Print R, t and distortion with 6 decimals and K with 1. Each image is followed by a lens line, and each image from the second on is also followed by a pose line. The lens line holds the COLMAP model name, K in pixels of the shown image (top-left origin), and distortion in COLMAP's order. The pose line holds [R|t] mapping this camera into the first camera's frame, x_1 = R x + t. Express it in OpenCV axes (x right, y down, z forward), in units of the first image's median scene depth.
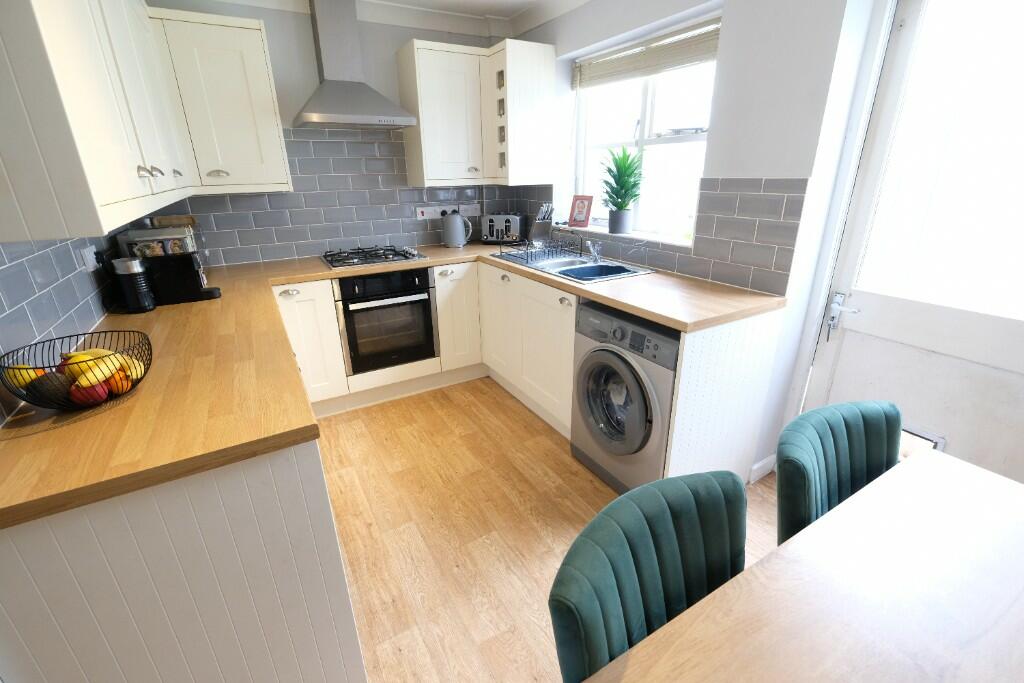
lens RADIAL K [[451.5, 0, 512.0], [0, 451.5, 341.5], [0, 0, 1]] dist [-0.000783, -0.000268]
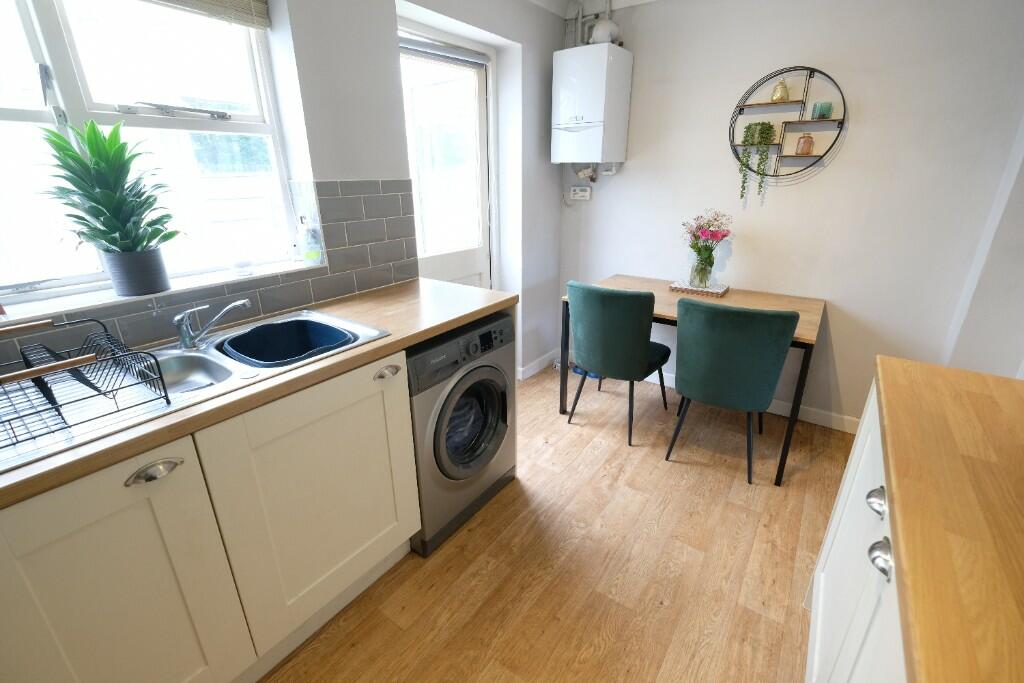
lens RADIAL K [[451.5, 0, 512.0], [0, 451.5, 341.5], [0, 0, 1]] dist [-0.000783, -0.000268]
pose [[-0.417416, -0.297187, 0.858745, -0.586606], [0.336145, 0.827480, 0.449760, -0.417921], [-0.844257, 0.476400, -0.245506, 1.170832]]
